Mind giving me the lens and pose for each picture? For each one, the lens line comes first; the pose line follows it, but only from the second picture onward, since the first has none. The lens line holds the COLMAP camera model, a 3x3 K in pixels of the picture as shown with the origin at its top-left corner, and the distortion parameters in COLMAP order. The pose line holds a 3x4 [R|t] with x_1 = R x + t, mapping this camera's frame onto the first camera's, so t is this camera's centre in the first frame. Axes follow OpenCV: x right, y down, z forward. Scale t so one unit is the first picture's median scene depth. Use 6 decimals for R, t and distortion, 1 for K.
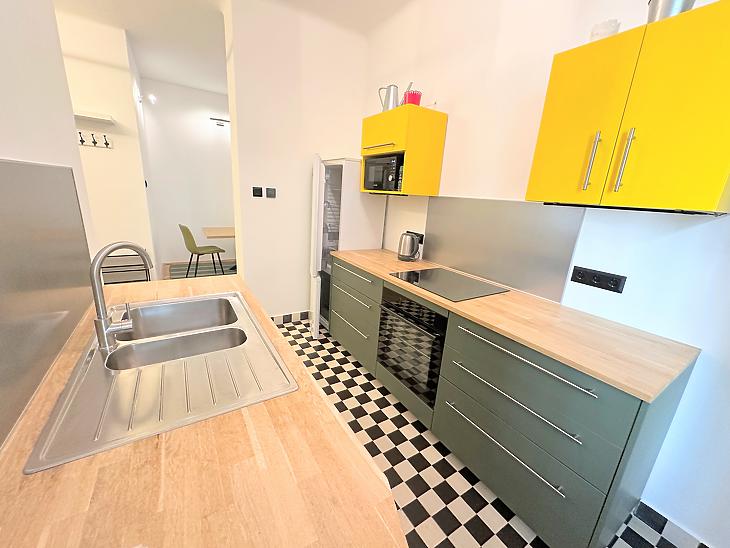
lens RADIAL K [[290.1, 0, 362.3], [0, 290.1, 274.0], [0, 0, 1]] dist [-0.003224, 0.000153]
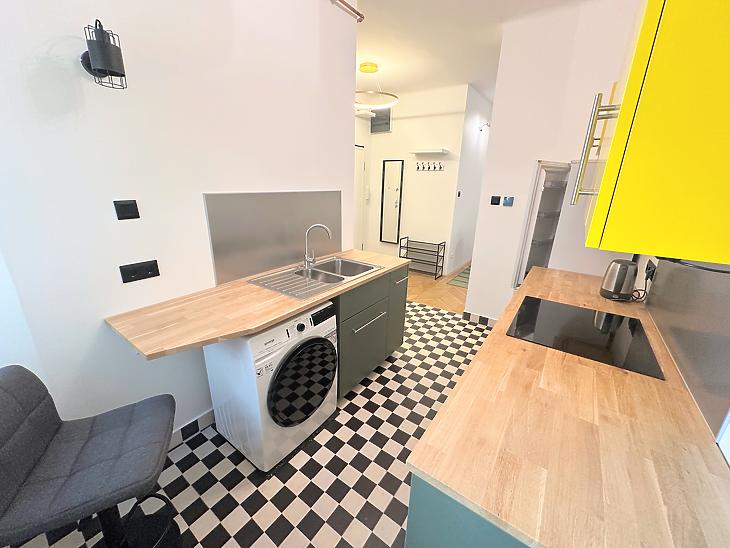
lens RADIAL K [[290.1, 0, 367.3], [0, 290.1, 274.7], [0, 0, 1]] dist [-0.003224, 0.000153]
pose [[0.384964, 0.229695, -0.893892, 0.694119], [-0.251753, 0.957940, 0.137733, -0.063293], [0.887932, 0.172018, 0.426599, 0.218935]]
